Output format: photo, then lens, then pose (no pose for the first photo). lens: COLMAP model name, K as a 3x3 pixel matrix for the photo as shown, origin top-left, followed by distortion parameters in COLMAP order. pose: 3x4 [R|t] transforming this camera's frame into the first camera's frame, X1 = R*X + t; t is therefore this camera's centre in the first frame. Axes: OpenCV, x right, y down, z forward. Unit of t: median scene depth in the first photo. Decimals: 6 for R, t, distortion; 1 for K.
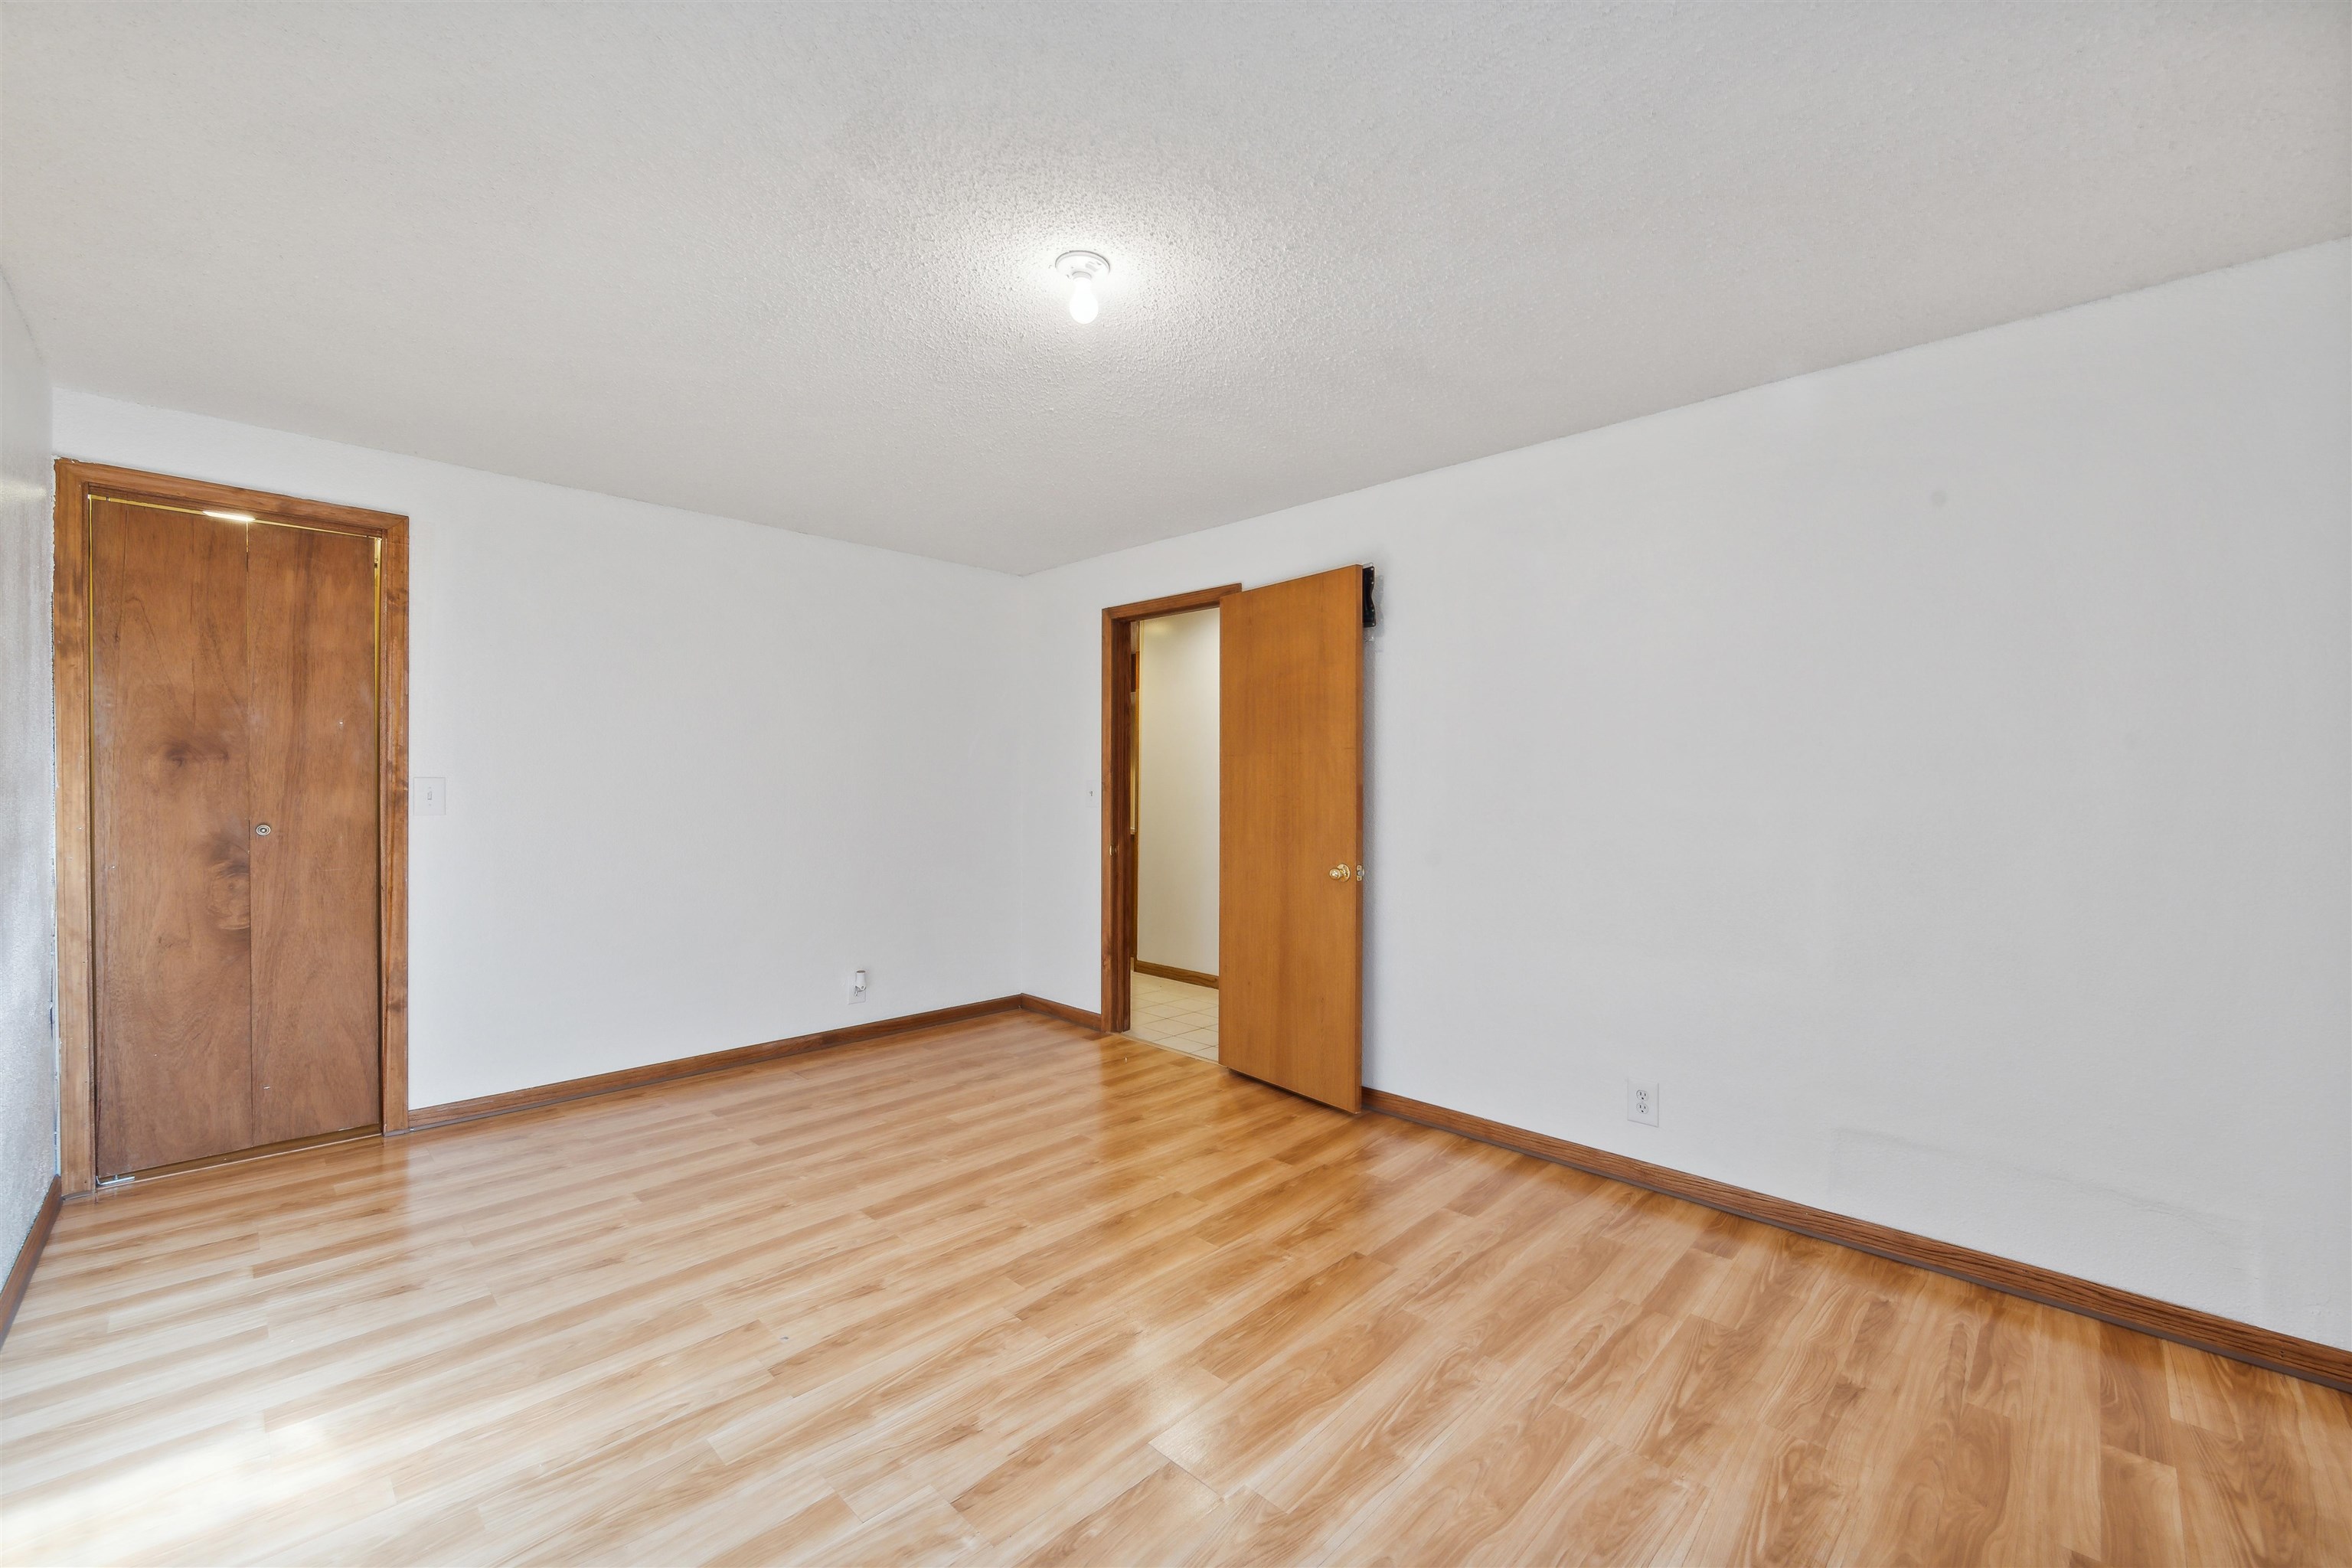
lens RADIAL K [[939.5, 0, 1176.2], [0, 939.5, 779.8], [0, 0, 1]] dist [-0.000372, -0.000721]
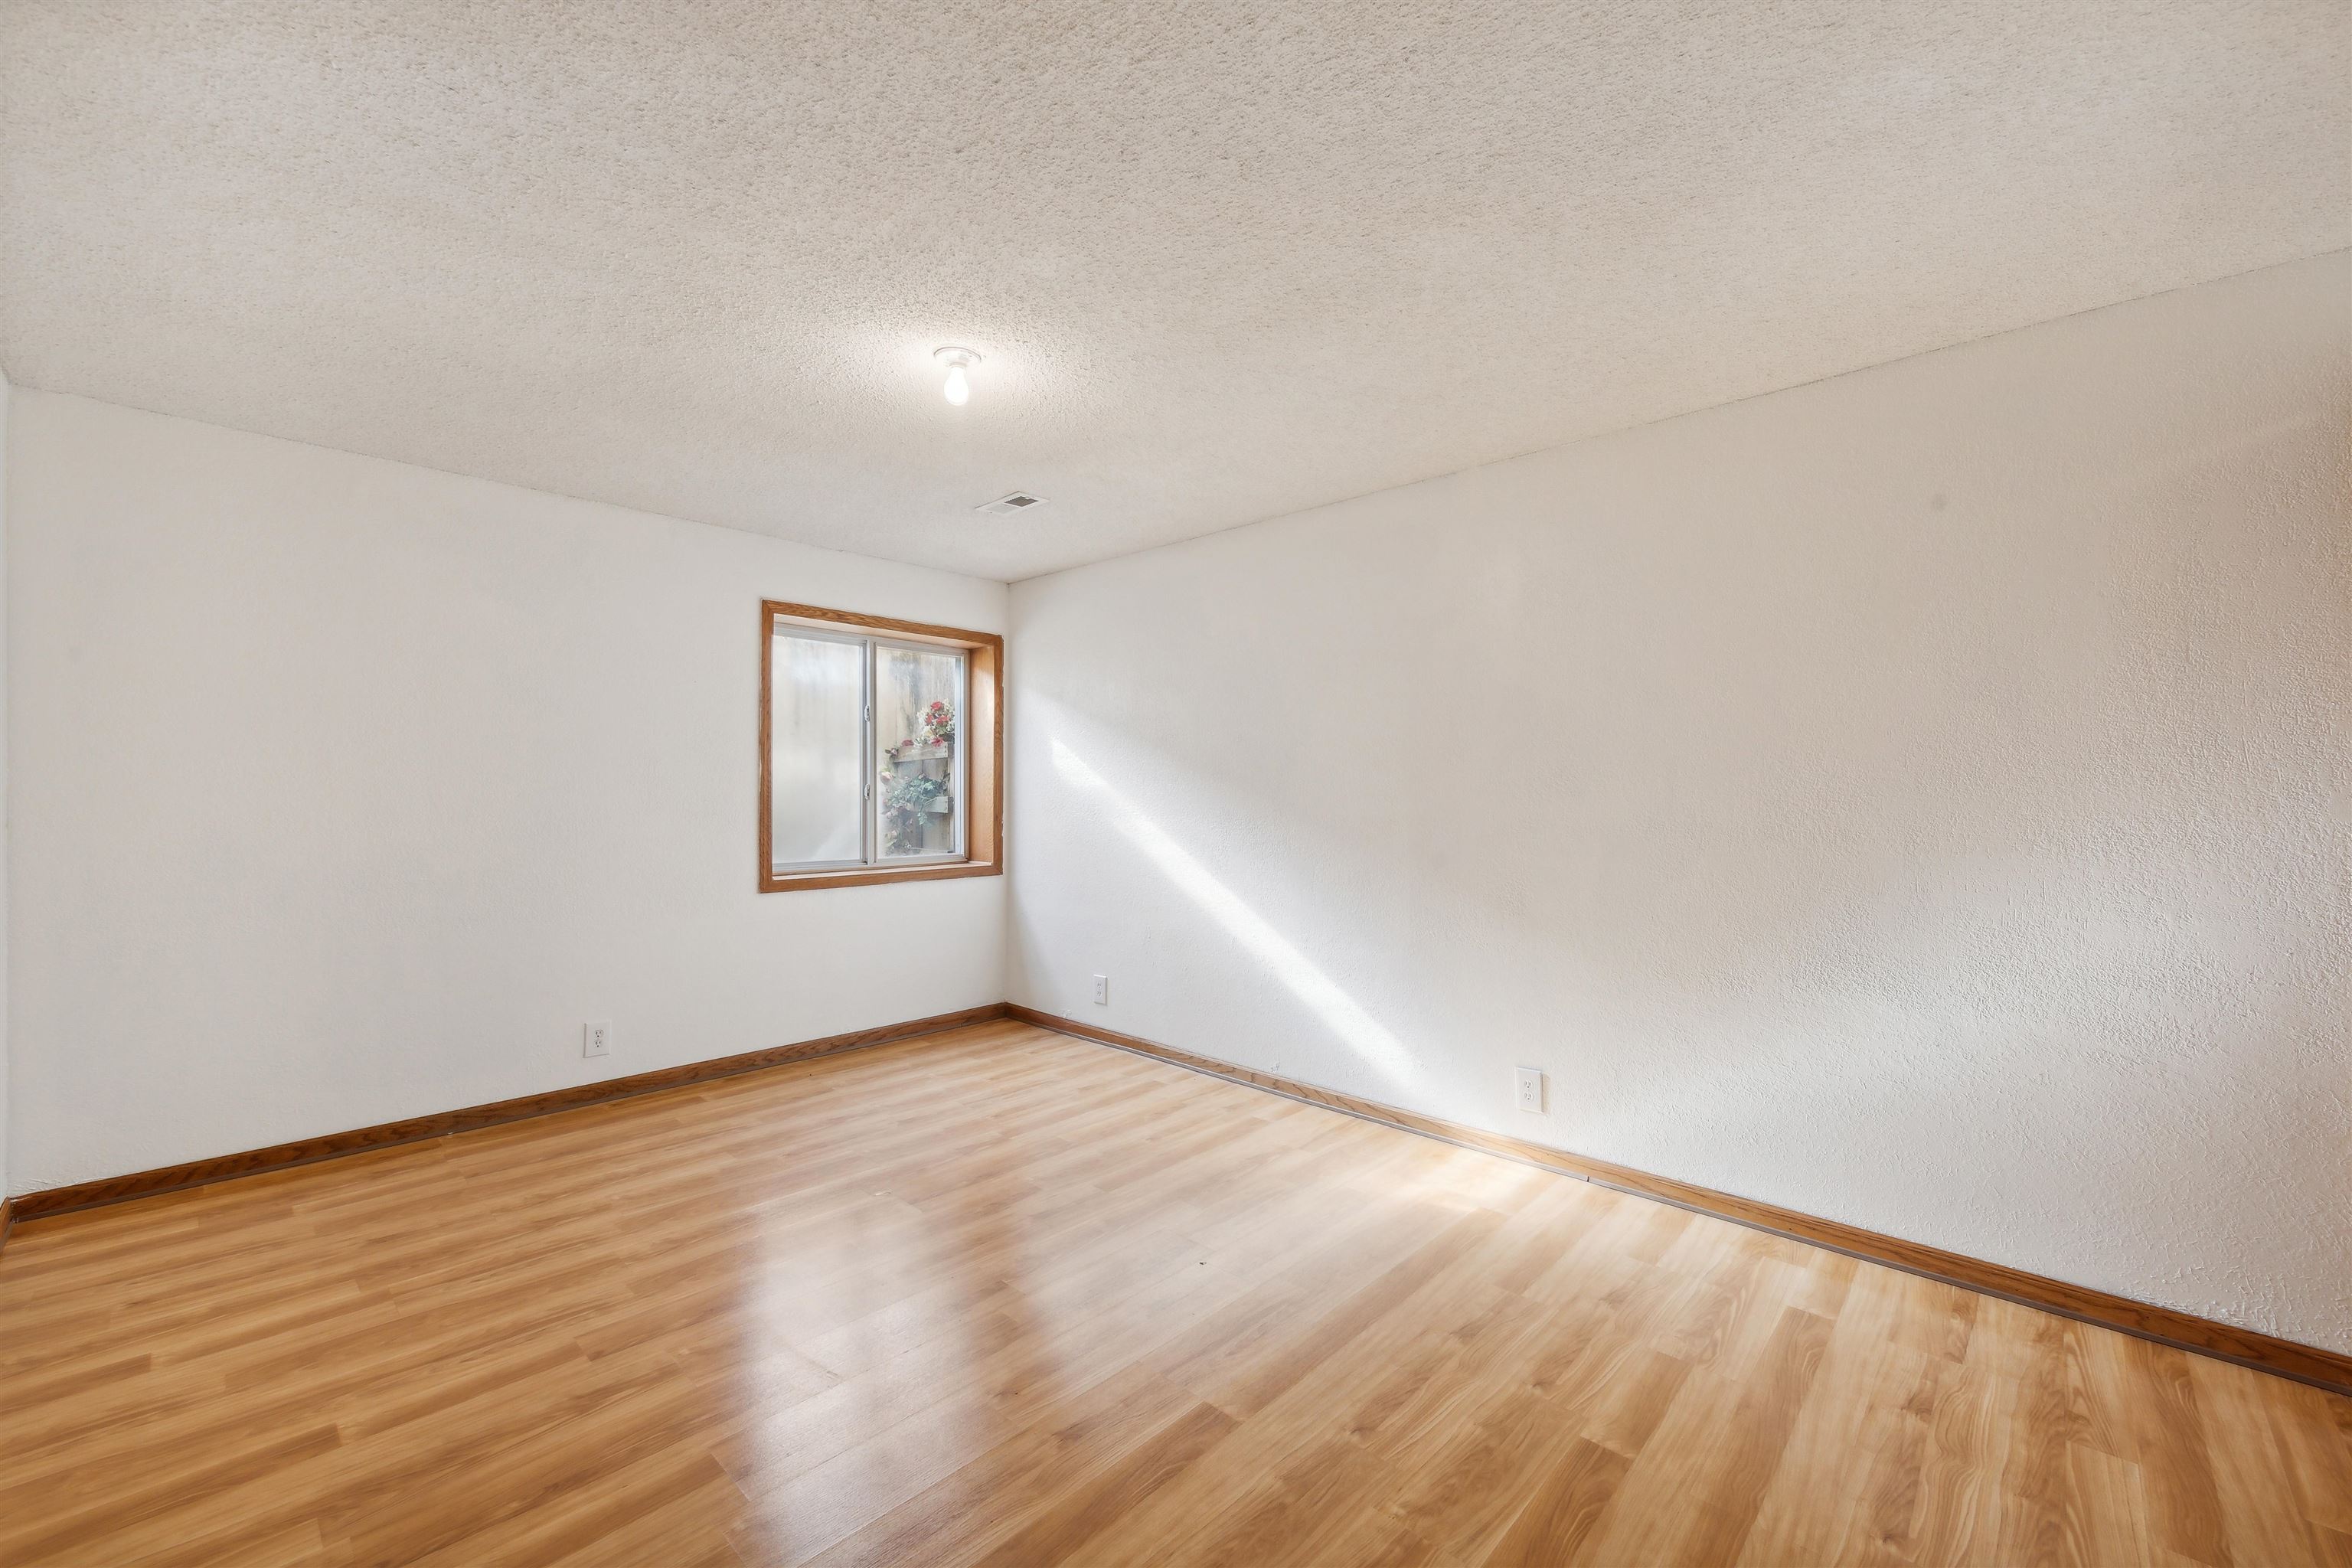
lens RADIAL K [[939.5, 0, 1175.7], [0, 939.5, 791.6], [0, 0, 1]] dist [-0.000372, -0.000721]
pose [[-0.999868, -0.010875, -0.012067, -0.313346], [-0.010815, 0.999929, -0.004968, 0.006694], [0.012120, -0.004837, -0.999915, 1.895483]]
